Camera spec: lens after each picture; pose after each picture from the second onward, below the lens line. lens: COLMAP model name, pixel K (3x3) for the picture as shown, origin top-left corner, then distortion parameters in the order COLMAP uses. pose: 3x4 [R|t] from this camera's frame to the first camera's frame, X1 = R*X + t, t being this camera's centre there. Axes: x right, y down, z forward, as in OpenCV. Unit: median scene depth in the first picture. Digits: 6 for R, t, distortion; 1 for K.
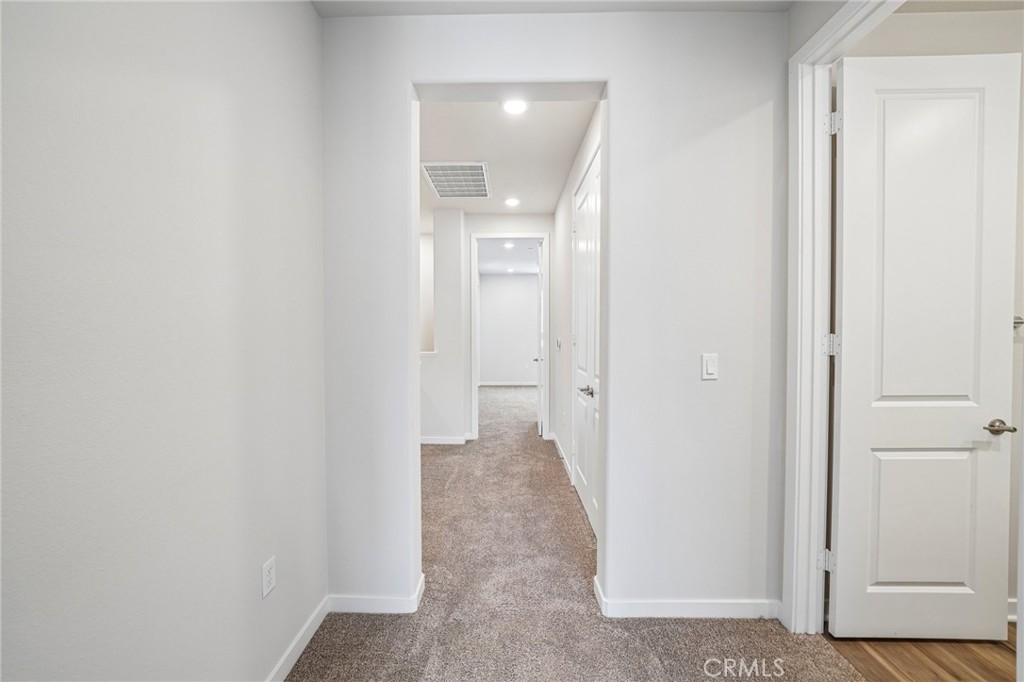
lens RADIAL K [[395.7, 0, 505.2], [0, 395.7, 326.7], [0, 0, 1]] dist [-0.007994, 0.000278]
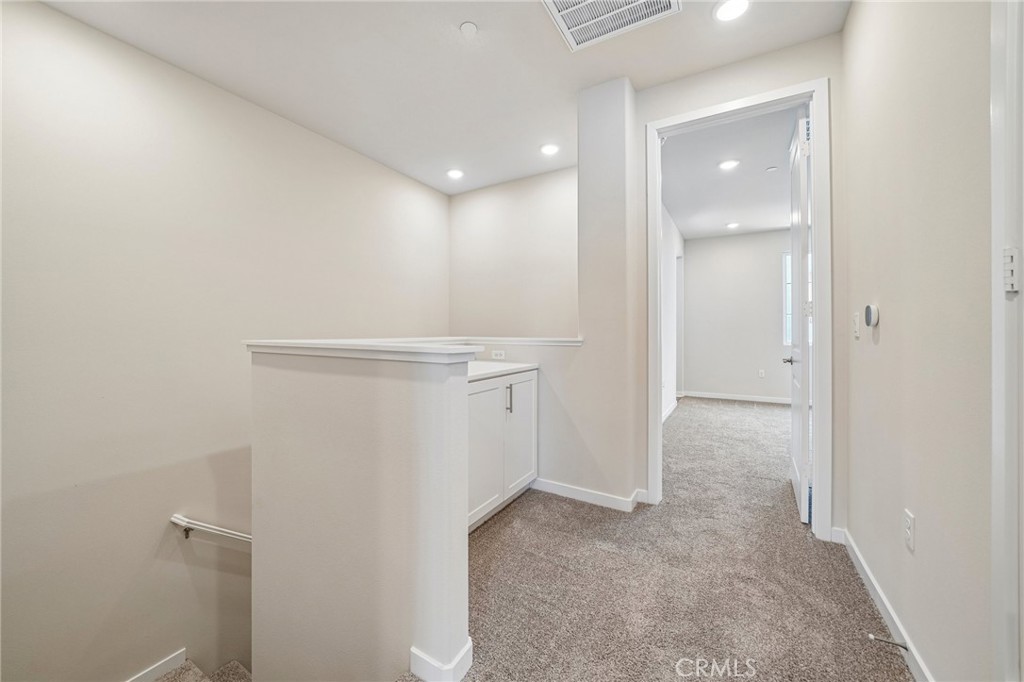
lens RADIAL K [[395.7, 0, 505.2], [0, 395.7, 326.7], [0, 0, 1]] dist [-0.007994, 0.000278]
pose [[0.870239, -0.002592, -0.492623, 0.010972], [0.002893, 0.999996, -0.000152, 0.045272], [0.492622, -0.001293, 0.870243, 0.434005]]
